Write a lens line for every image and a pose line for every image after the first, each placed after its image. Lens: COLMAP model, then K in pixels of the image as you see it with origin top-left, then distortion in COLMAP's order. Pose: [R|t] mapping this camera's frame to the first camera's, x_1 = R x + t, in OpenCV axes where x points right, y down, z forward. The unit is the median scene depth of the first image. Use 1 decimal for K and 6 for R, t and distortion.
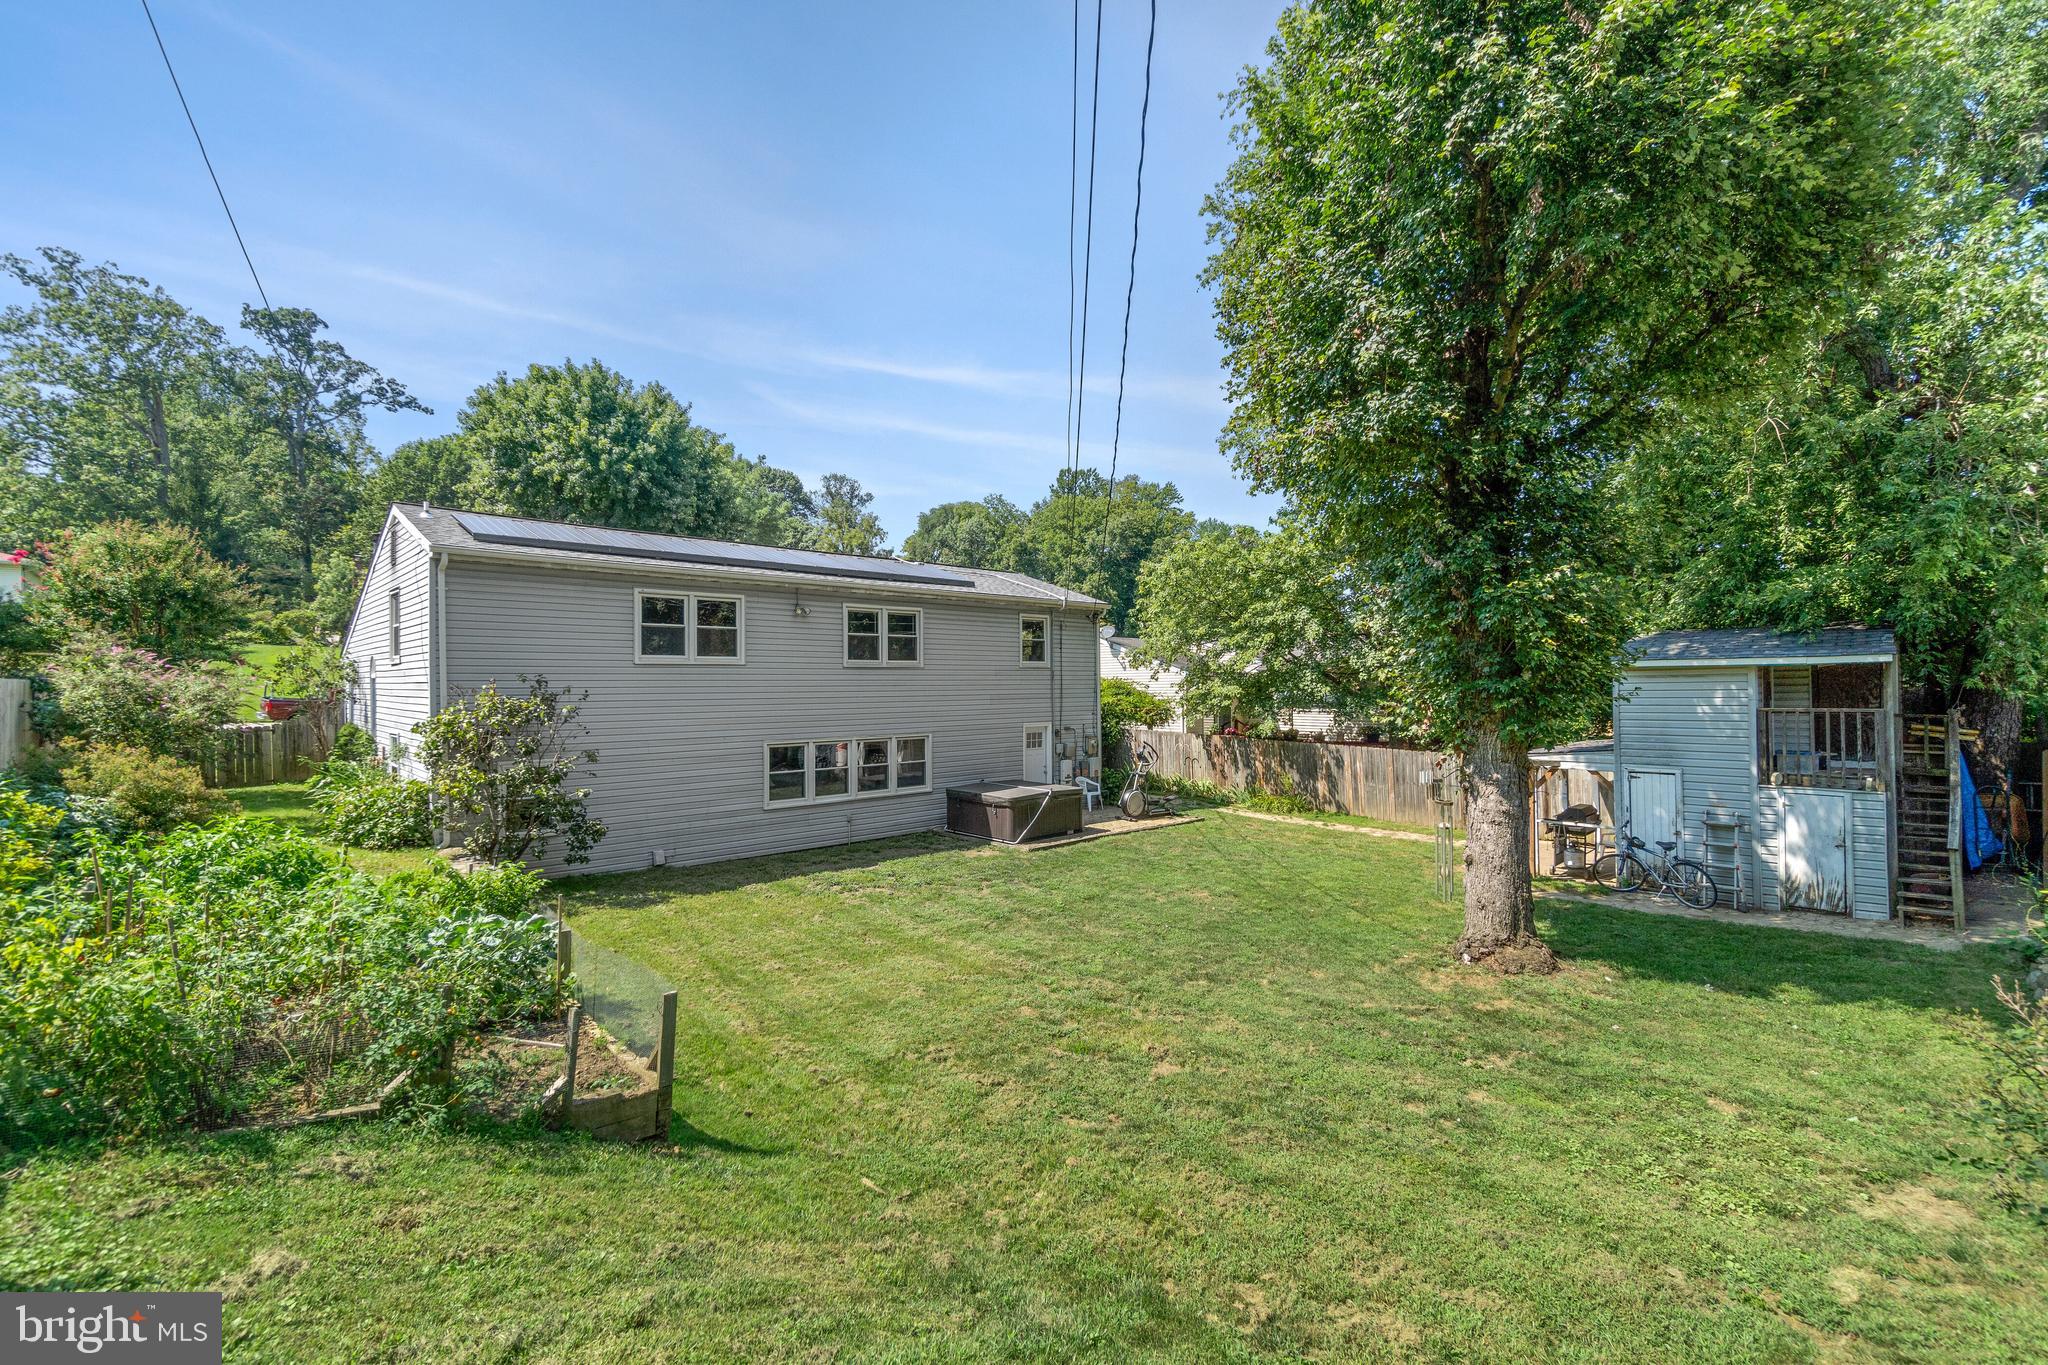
lens RADIAL K [[886.5, 0, 1027.3], [0, 886.5, 679.1], [0, 0, 1]] dist [0.009618, 0.000350]
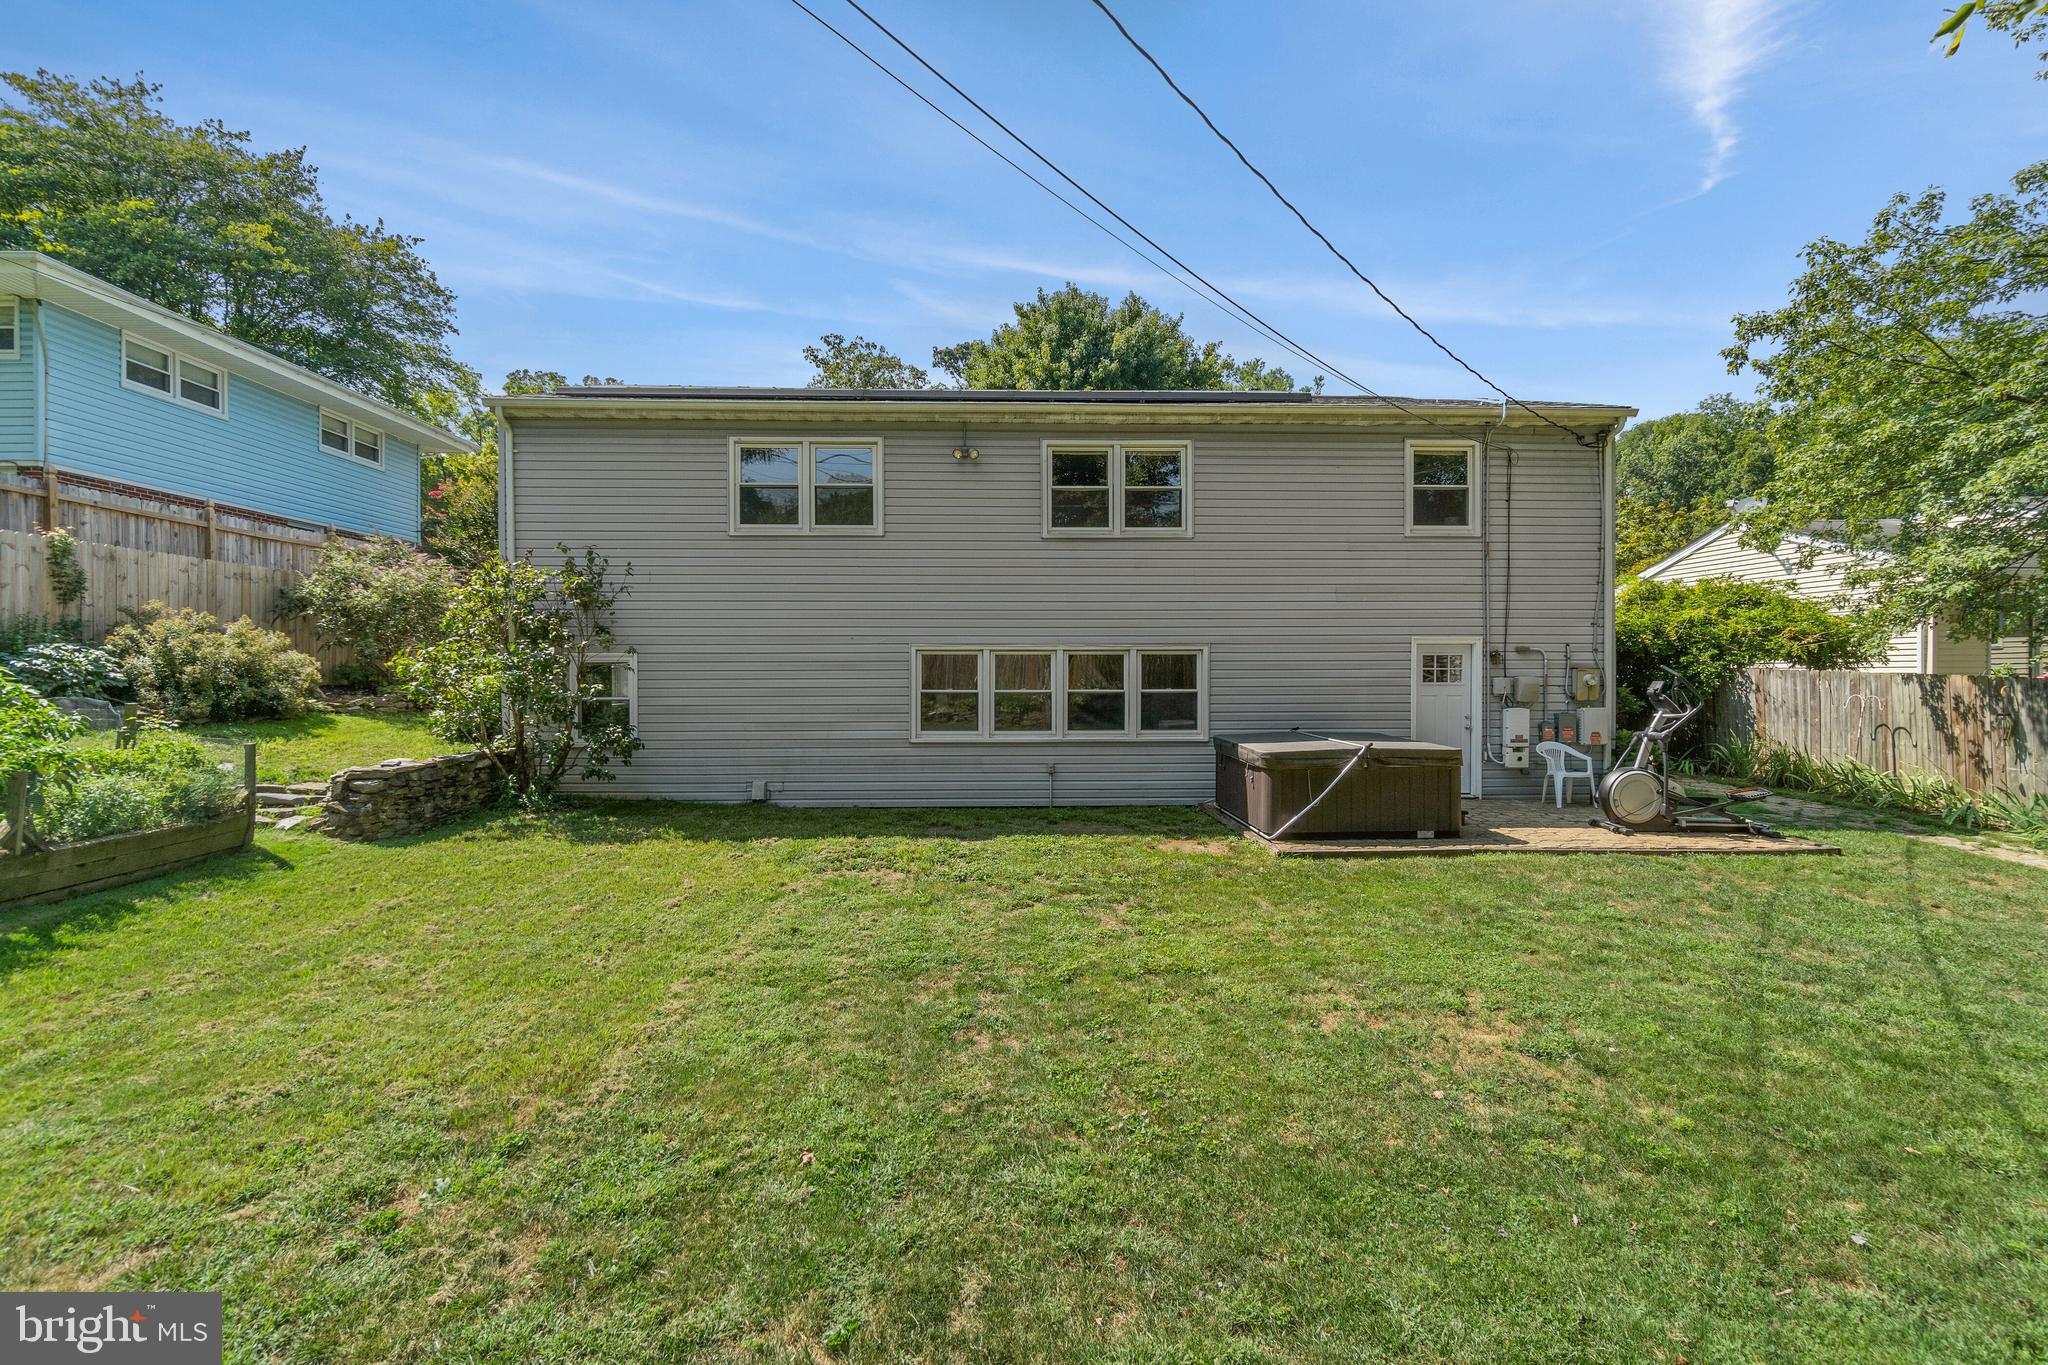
lens RADIAL K [[903.6, 0, 1019.1], [0, 903.6, 673.4], [0, 0, 1]] dist [-0.001971, 0.000261]
pose [[0.746829, 0.007695, -0.664972, 0.225692], [0.002146, 0.999900, 0.013980, 0.076974], [0.665013, -0.011868, 0.746738, 0.487100]]
